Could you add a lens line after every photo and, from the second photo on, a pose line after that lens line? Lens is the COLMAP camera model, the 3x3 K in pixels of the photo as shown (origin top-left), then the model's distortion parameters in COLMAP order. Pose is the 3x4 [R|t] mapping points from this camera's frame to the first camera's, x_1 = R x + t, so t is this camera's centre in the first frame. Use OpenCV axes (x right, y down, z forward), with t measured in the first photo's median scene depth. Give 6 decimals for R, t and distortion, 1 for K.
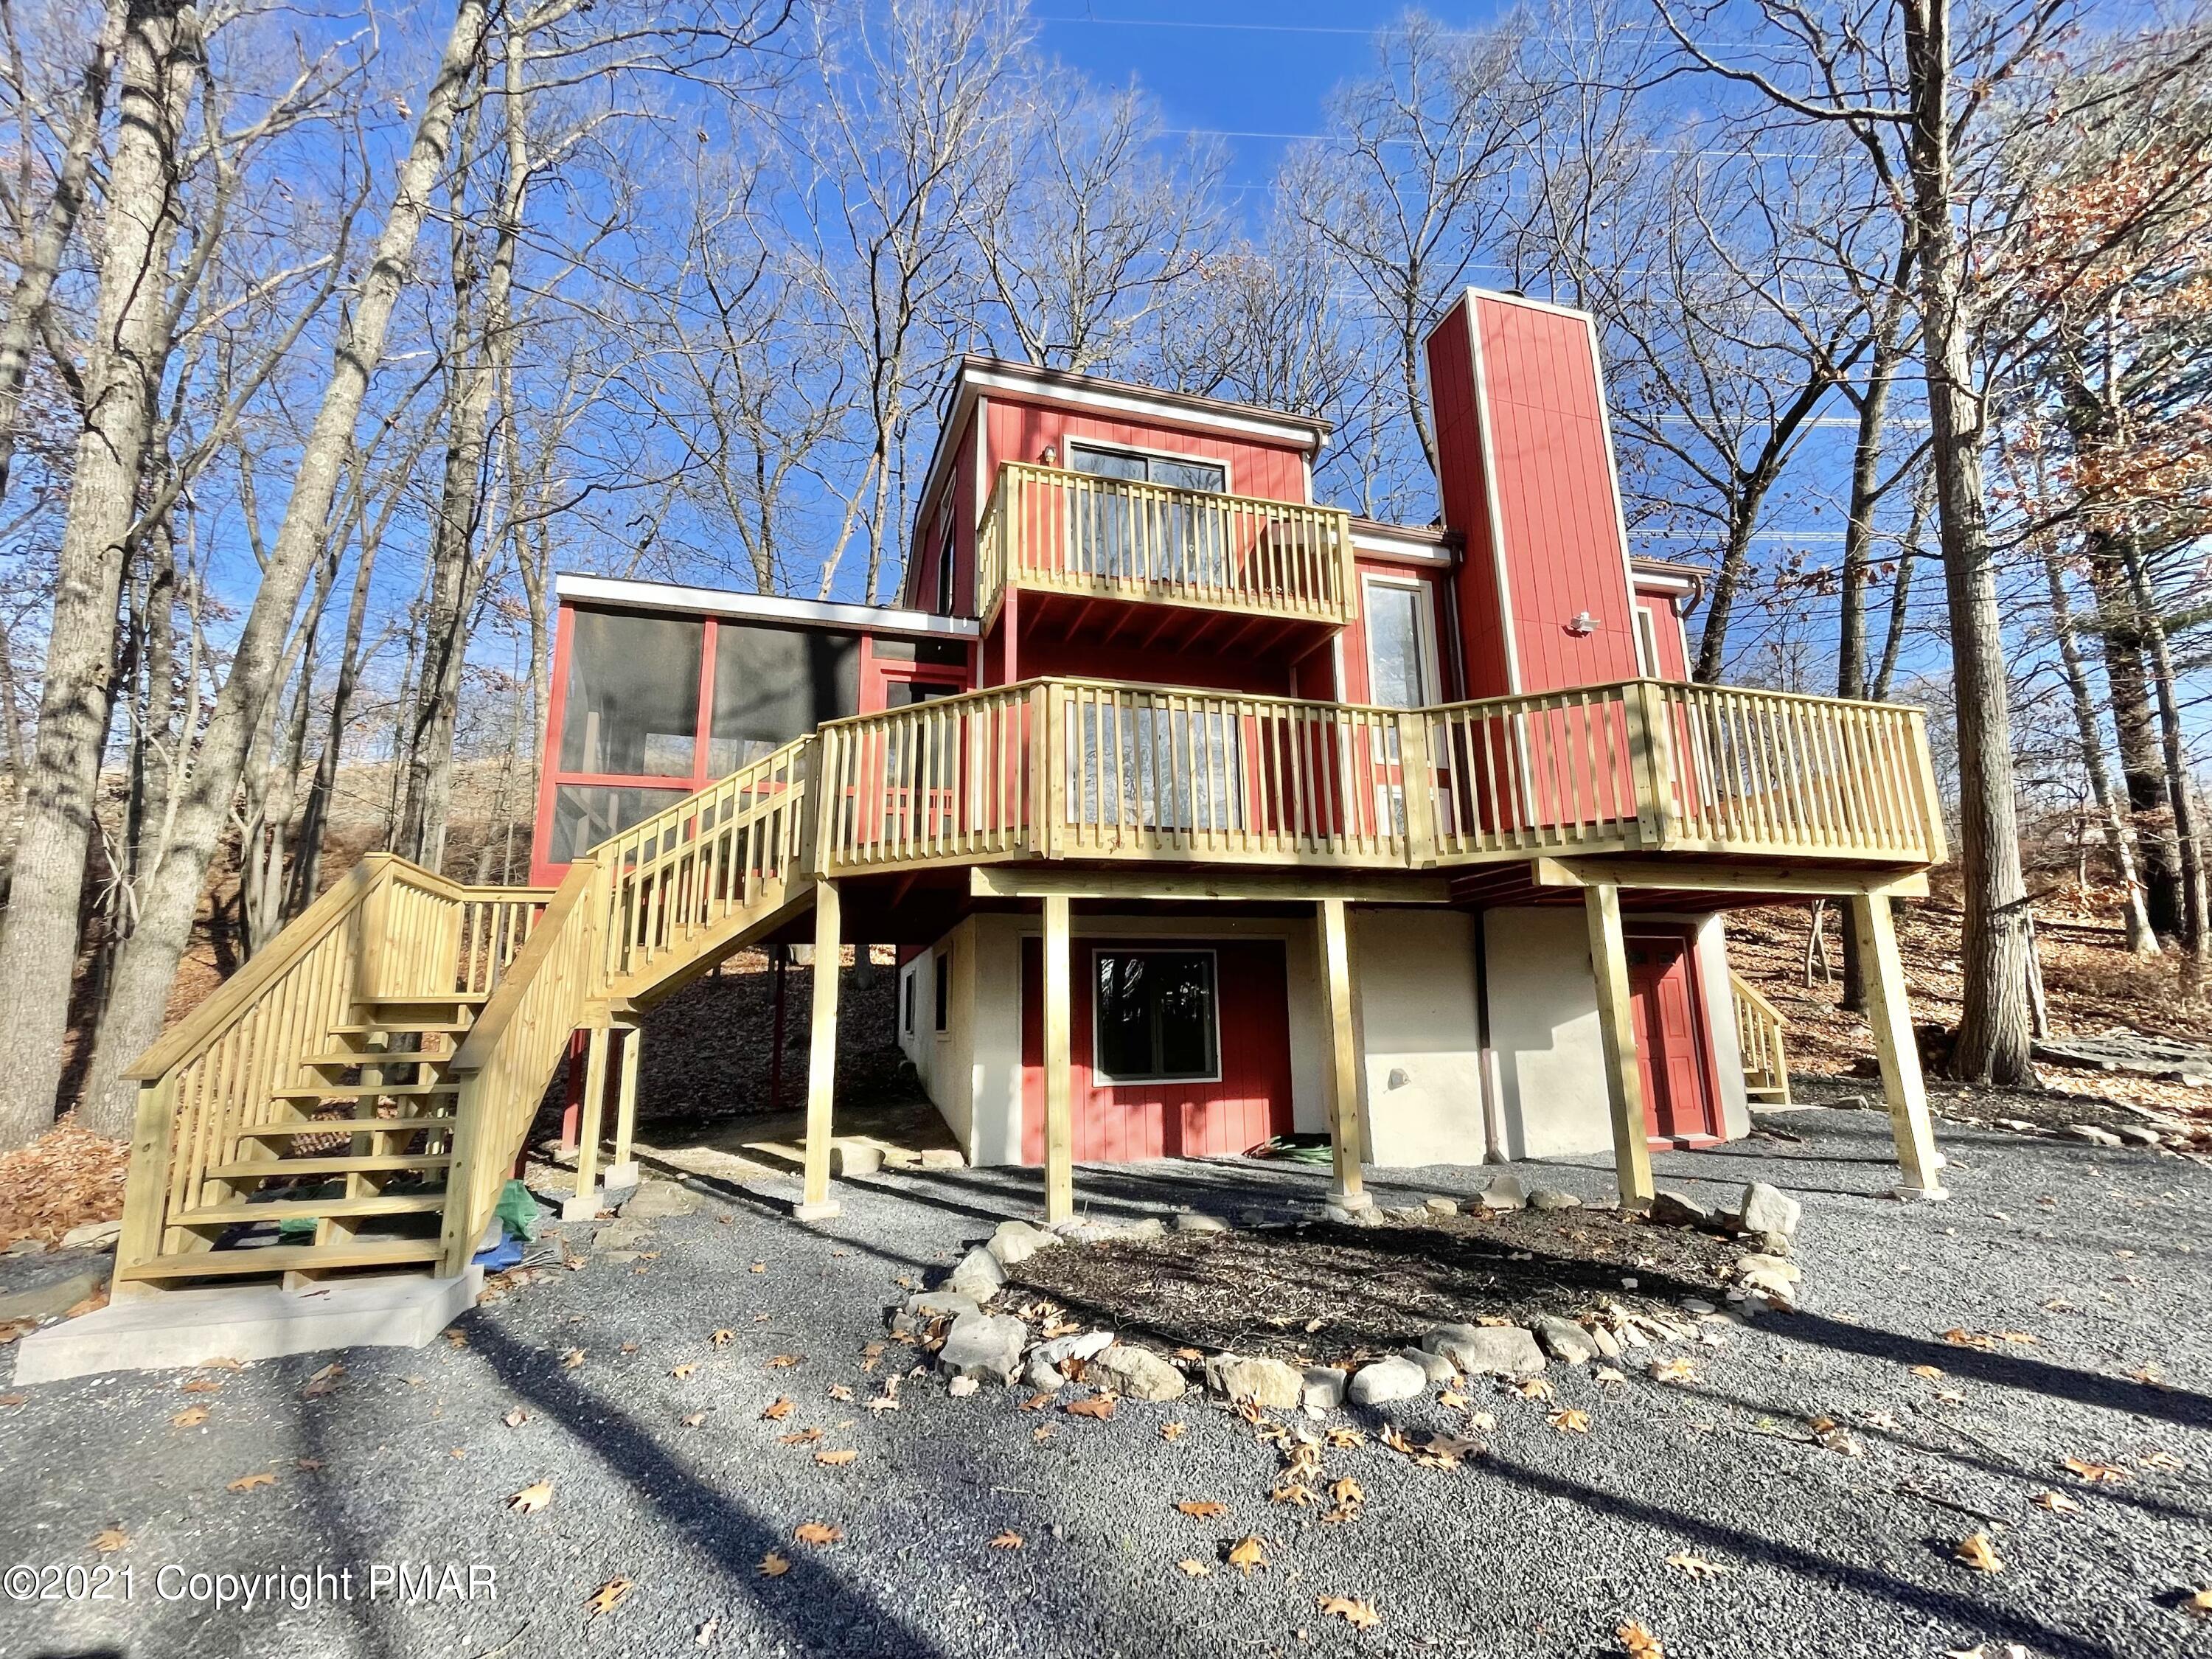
lens RADIAL K [[950.4, 0, 1089.9], [0, 950.4, 824.6], [0, 0, 1]] dist [-0.004762, 0.000380]
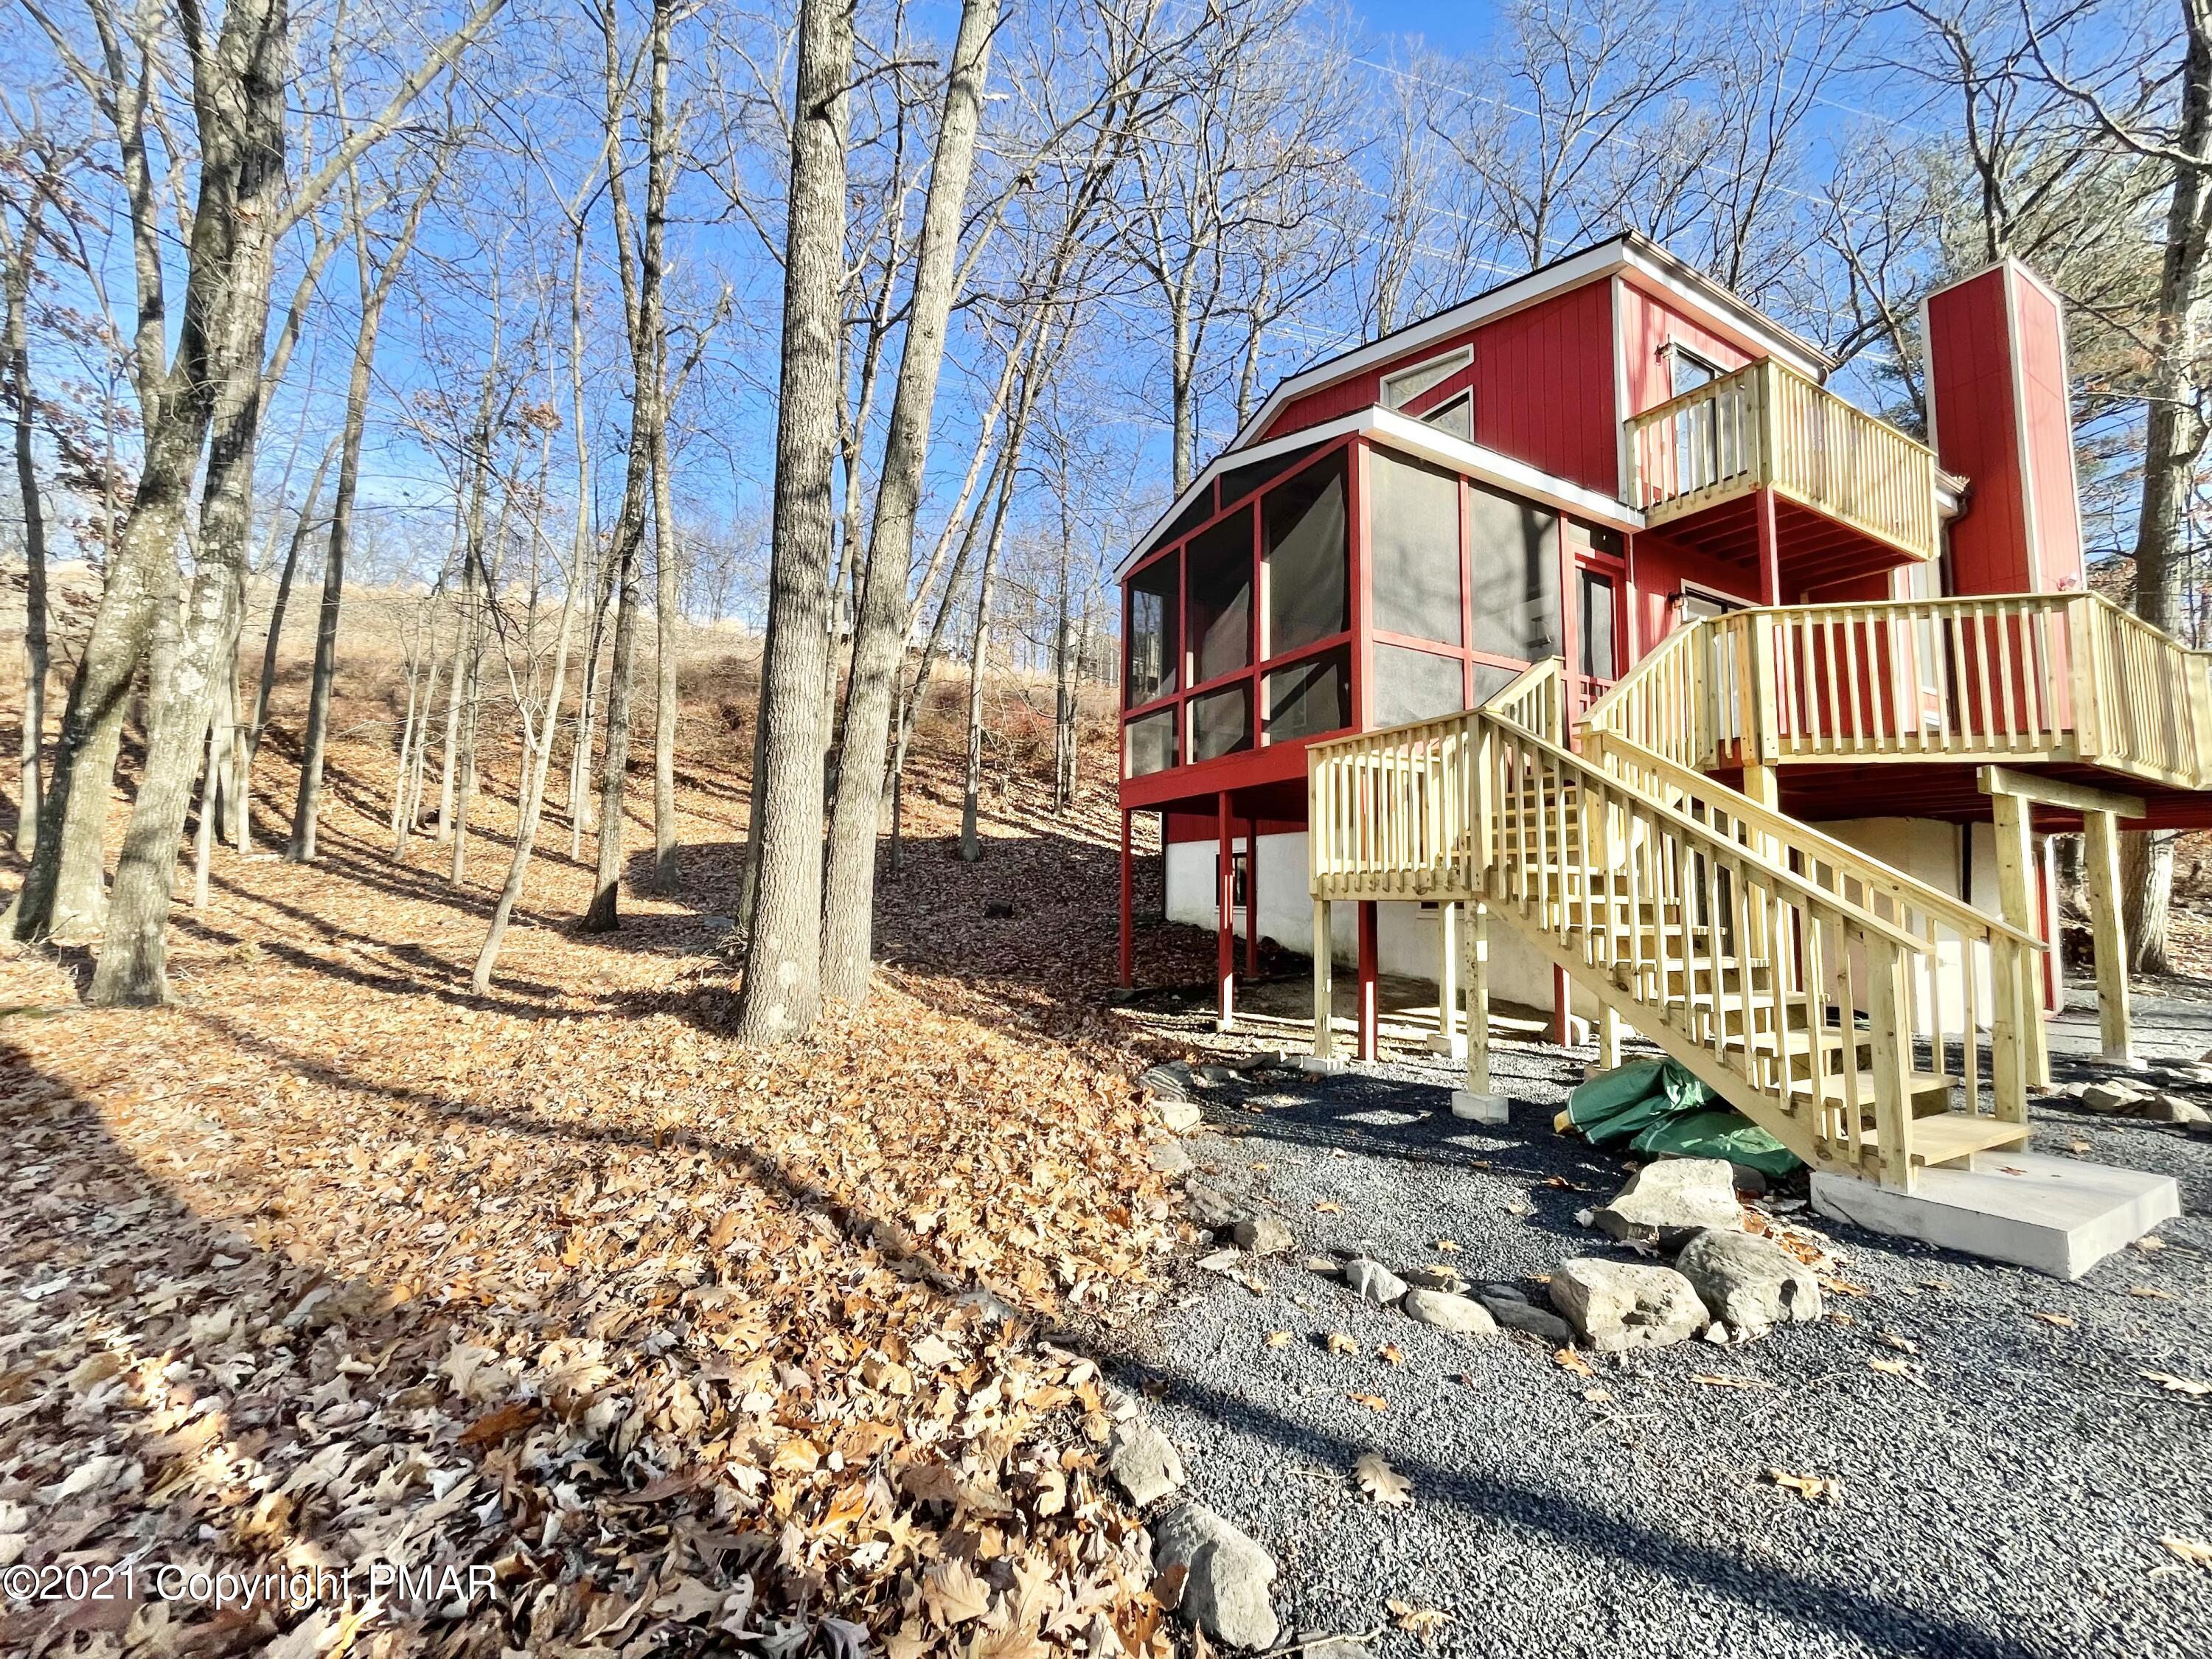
lens RADIAL K [[893.2, 0, 1111.2], [0, 893.2, 824.0], [0, 0, 1]] dist [-0.004693, 0.000544]
pose [[0.973818, 0.048595, 0.222074, -0.859629], [-0.075262, 0.990713, 0.113240, 0.047620], [-0.214508, -0.126989, 0.968432, 0.157989]]
